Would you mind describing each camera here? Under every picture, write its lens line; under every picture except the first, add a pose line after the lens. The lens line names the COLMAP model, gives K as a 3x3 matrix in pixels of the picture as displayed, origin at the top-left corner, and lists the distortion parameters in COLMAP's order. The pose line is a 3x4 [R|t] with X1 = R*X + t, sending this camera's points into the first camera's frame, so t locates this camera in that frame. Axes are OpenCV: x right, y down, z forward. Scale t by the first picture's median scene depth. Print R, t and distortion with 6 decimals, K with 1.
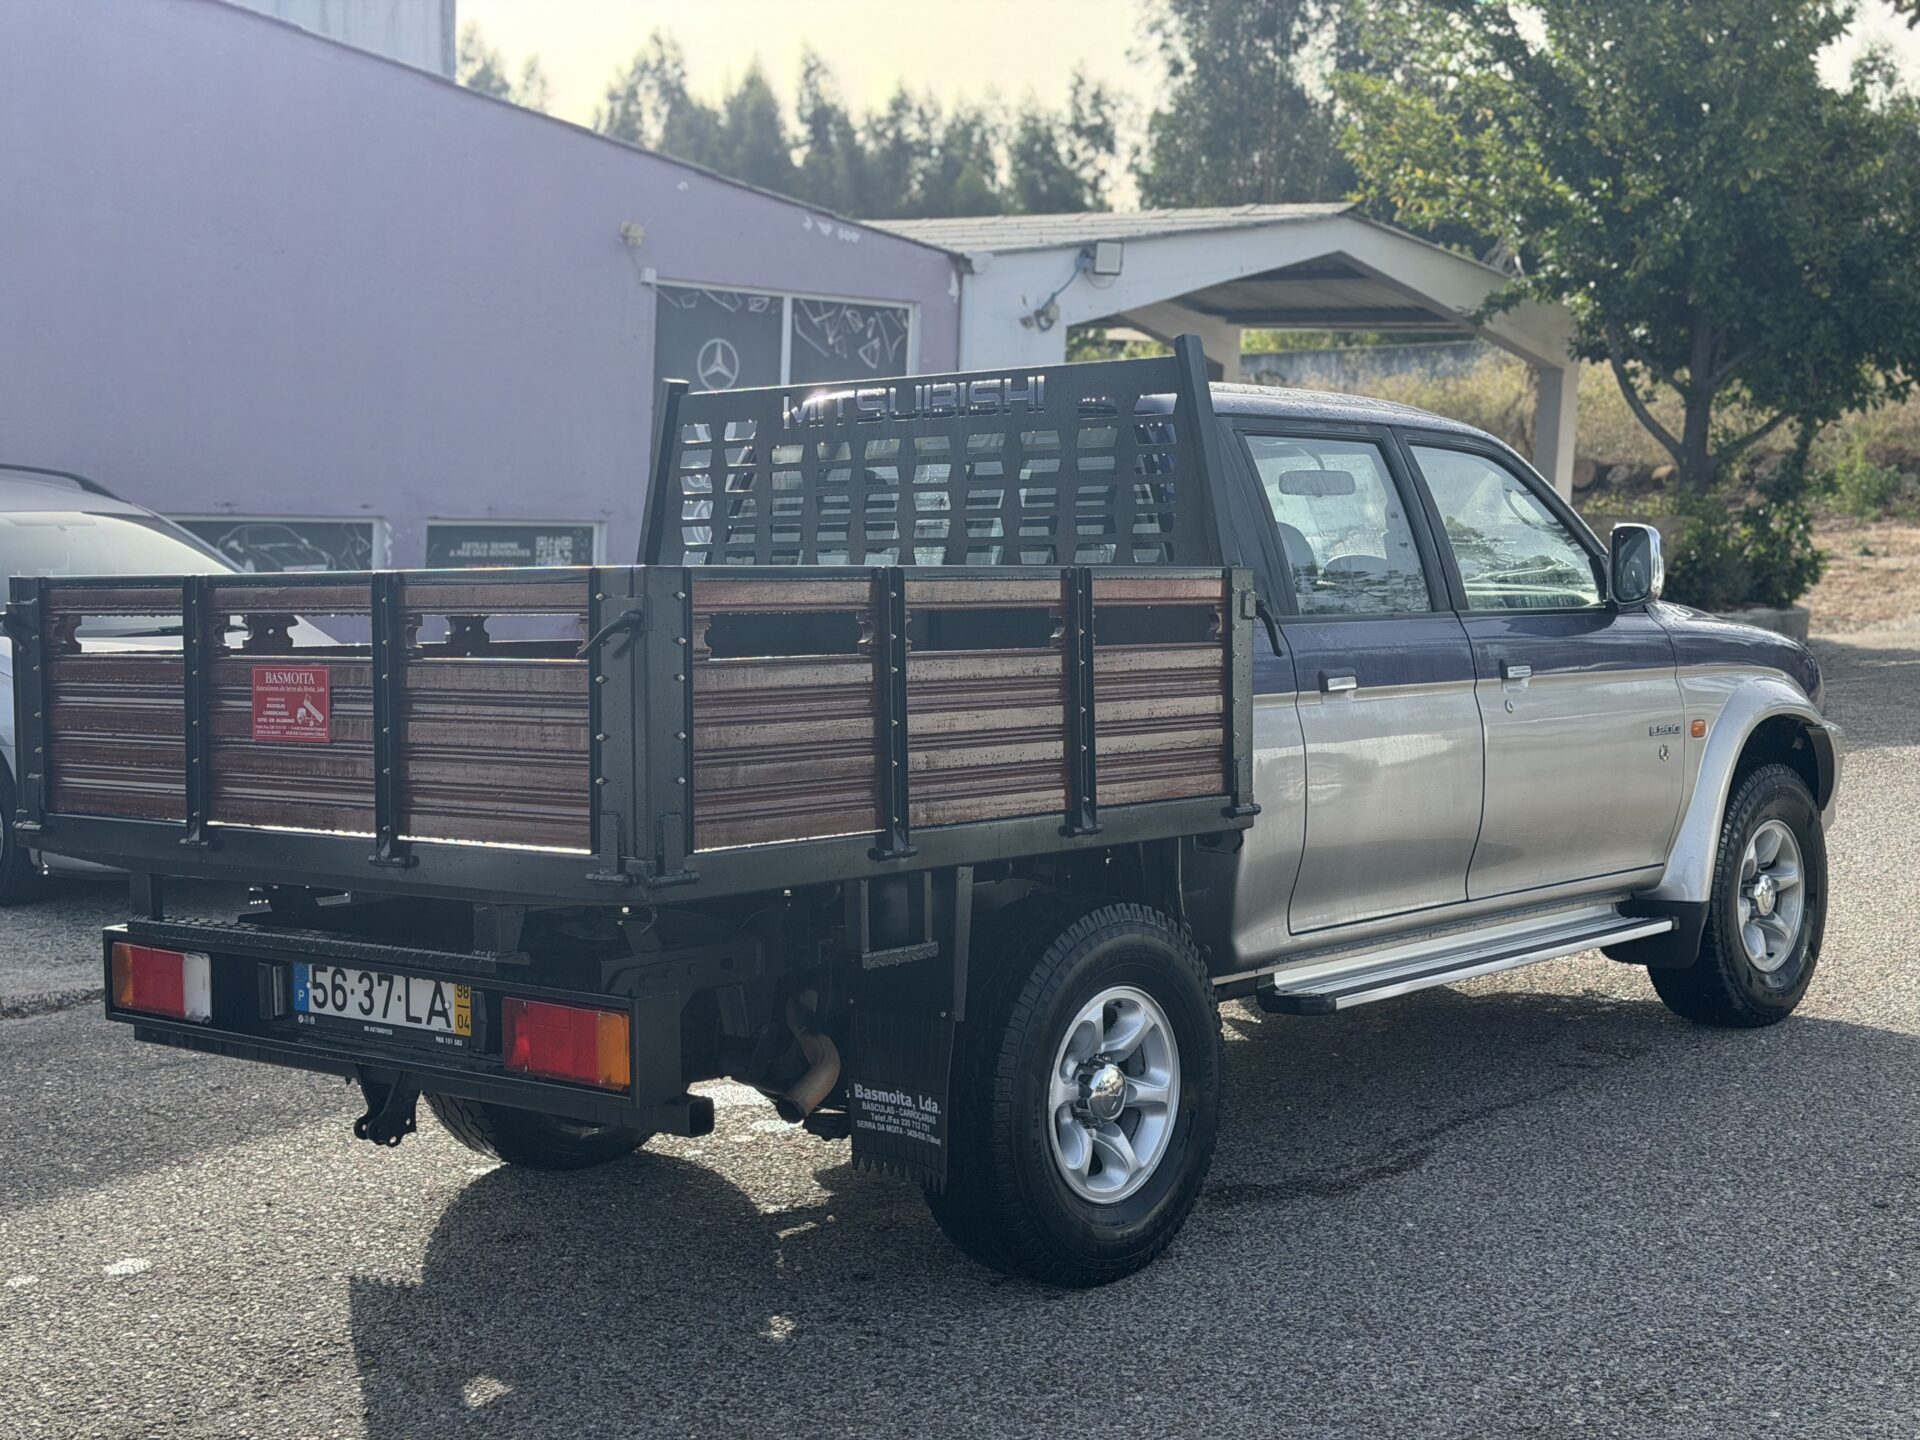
lens RADIAL K [[2803.1, 0, 960.0], [0, 2803.1, 720.0], [0, 0, 1]] dist [0.035932, 0.043568]
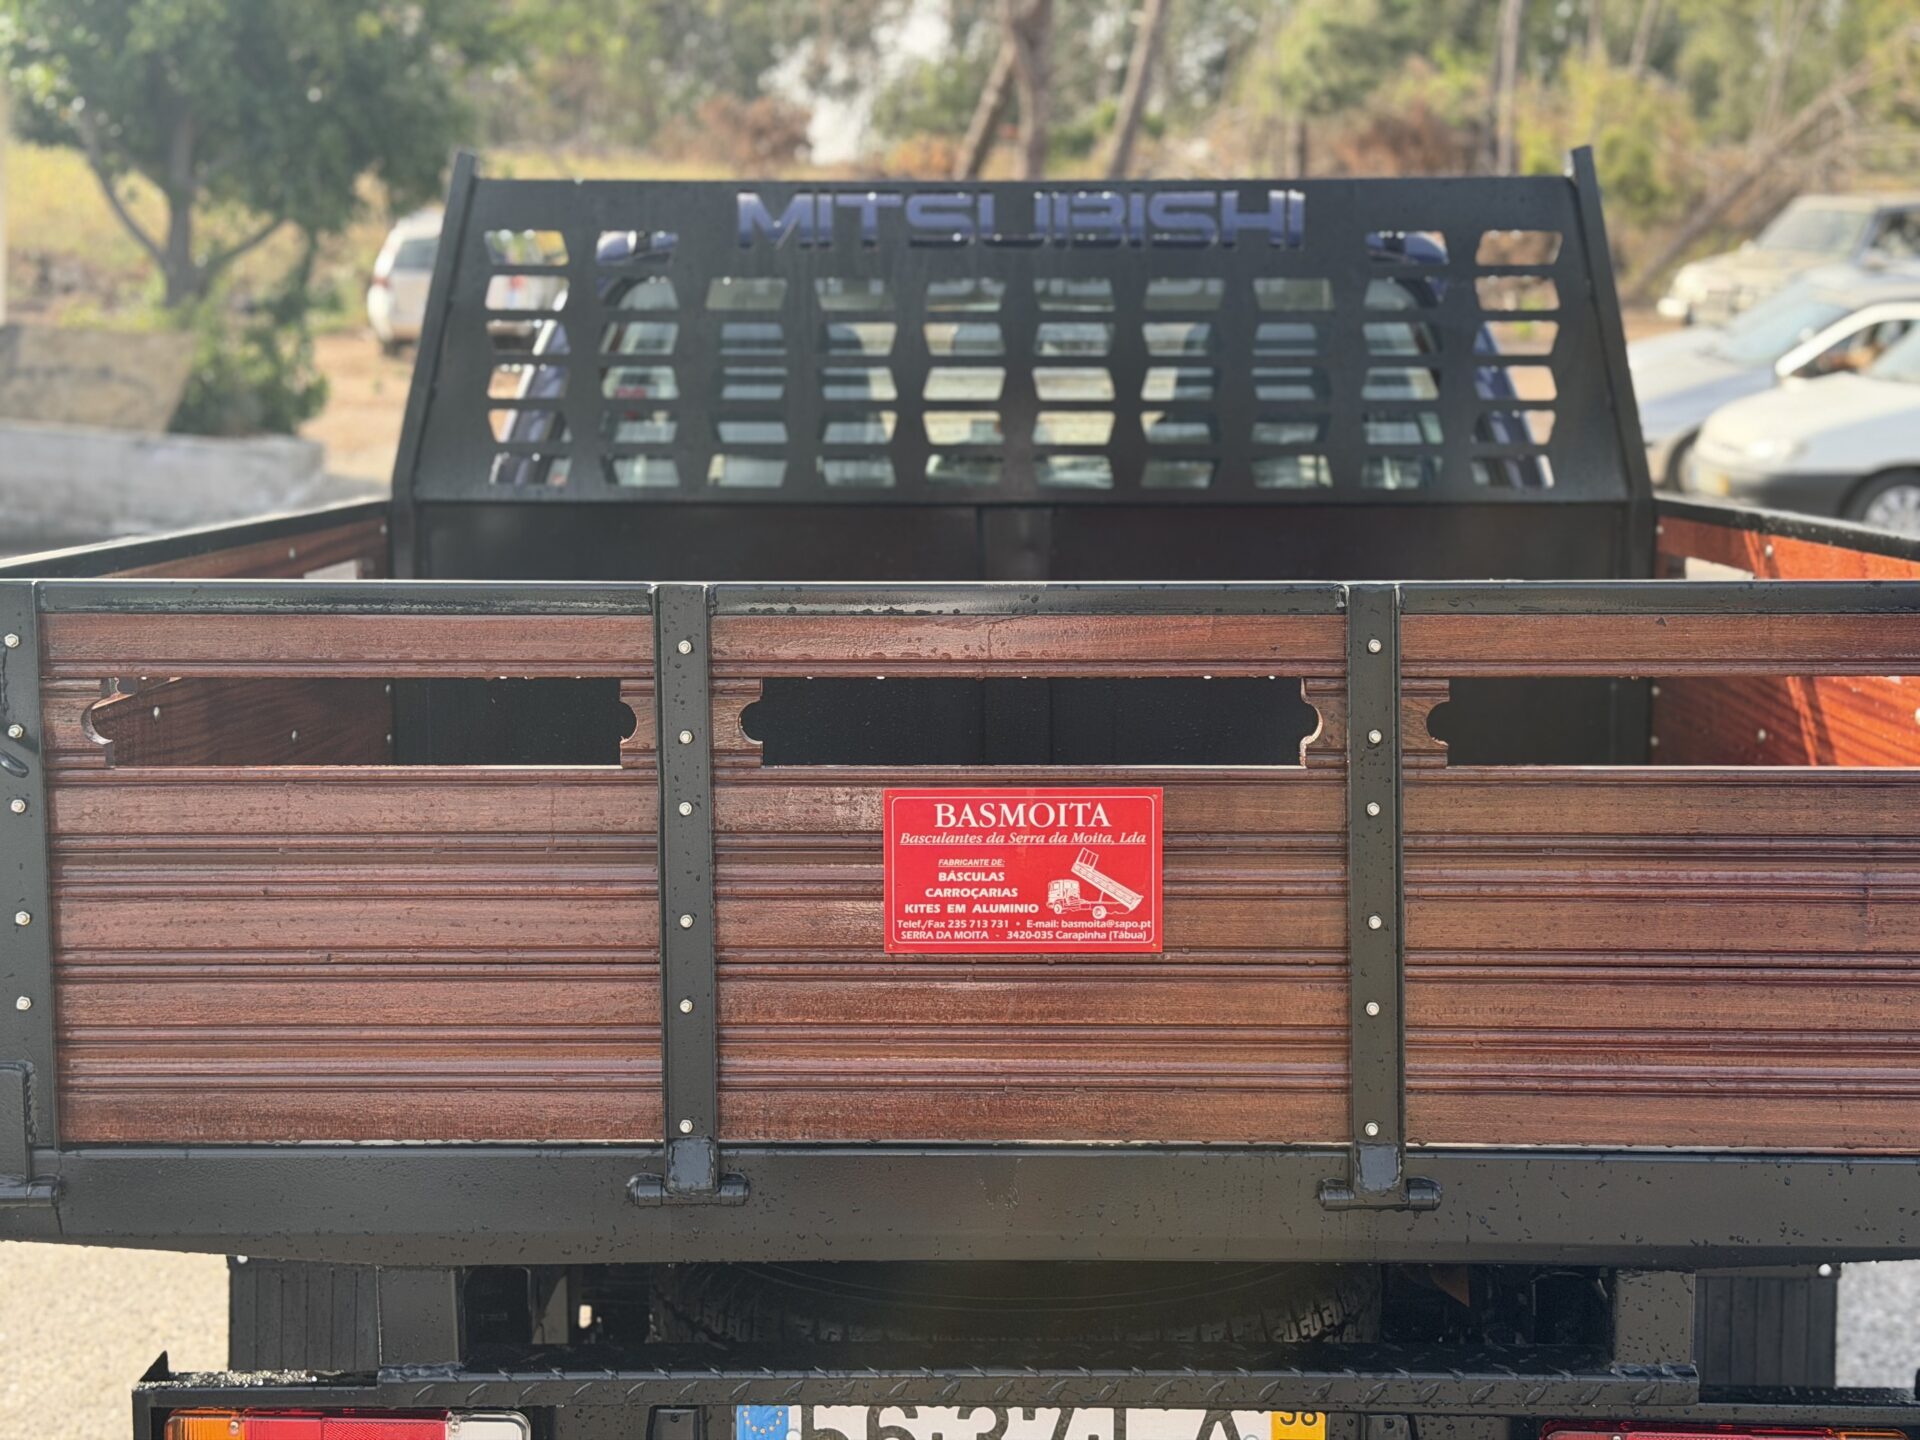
lens RADIAL K [[2803.1, 0, 960.0], [0, 2803.1, 720.0], [0, 0, 1]] dist [0.035932, 0.043568]
pose [[0.782210, -0.067236, 0.619376, -0.500249], [0.023727, 0.996653, 0.078227, -0.062673], [-0.622563, -0.046494, 0.781187, 0.622957]]
